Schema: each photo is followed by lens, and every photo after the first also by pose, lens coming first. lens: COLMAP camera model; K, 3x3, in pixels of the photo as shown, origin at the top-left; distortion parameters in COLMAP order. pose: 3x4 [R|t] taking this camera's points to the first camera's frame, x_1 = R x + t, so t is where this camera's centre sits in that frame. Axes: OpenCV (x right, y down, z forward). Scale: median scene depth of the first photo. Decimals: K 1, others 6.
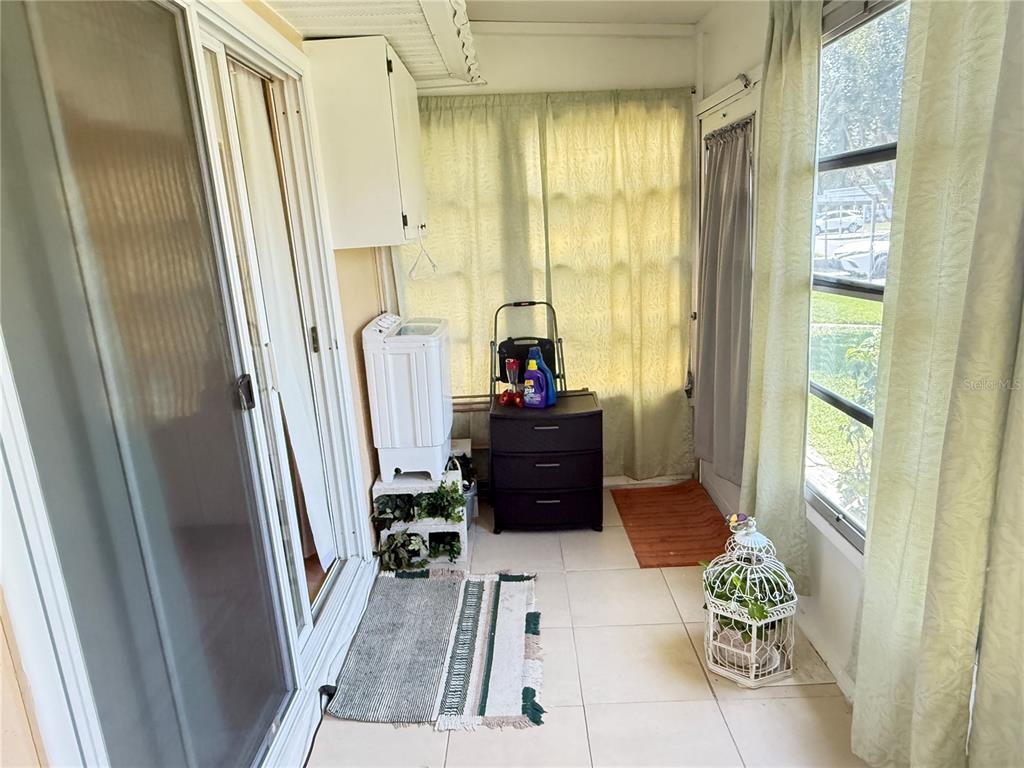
lens RADIAL K [[668.4, 0, 508.9], [0, 668.4, 386.2], [0, 0, 1]] dist [-0.000090, -0.000229]
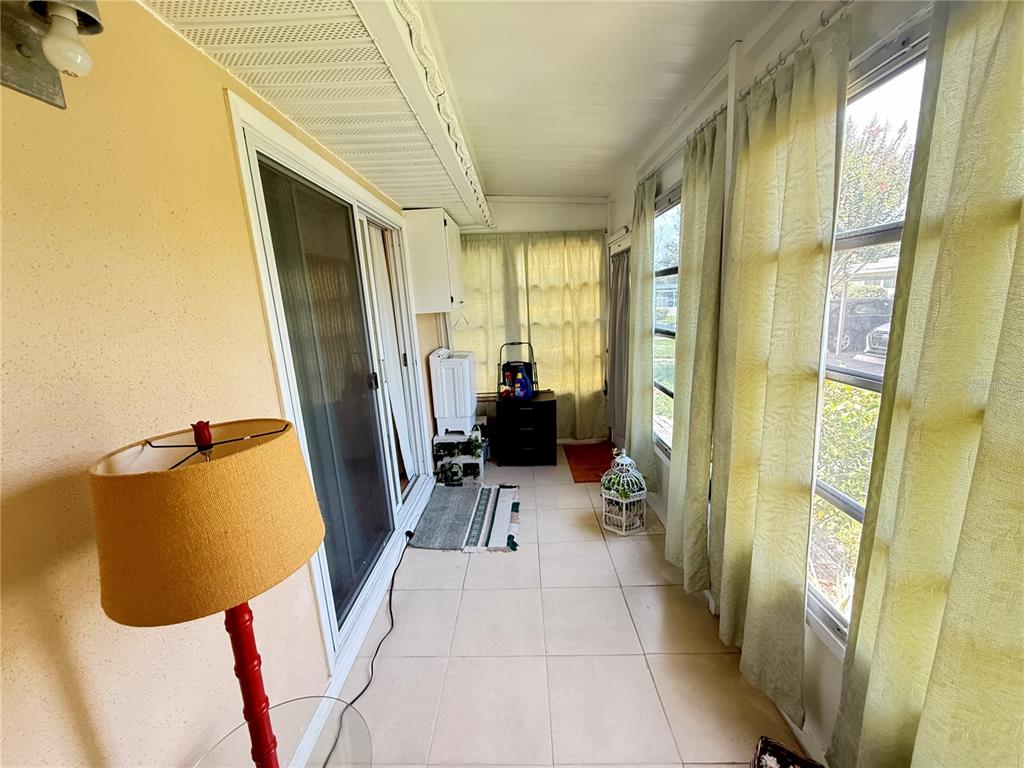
lens RADIAL K [[407.4, 0, 510.0], [0, 407.4, 383.3], [0, 0, 1]] dist [-0.001102, -0.000123]
pose [[0.999824, 0.008317, -0.016788, 0.029870], [-0.008897, 0.999355, -0.034781, 0.031280], [0.016488, 0.034924, 0.999254, -0.149965]]
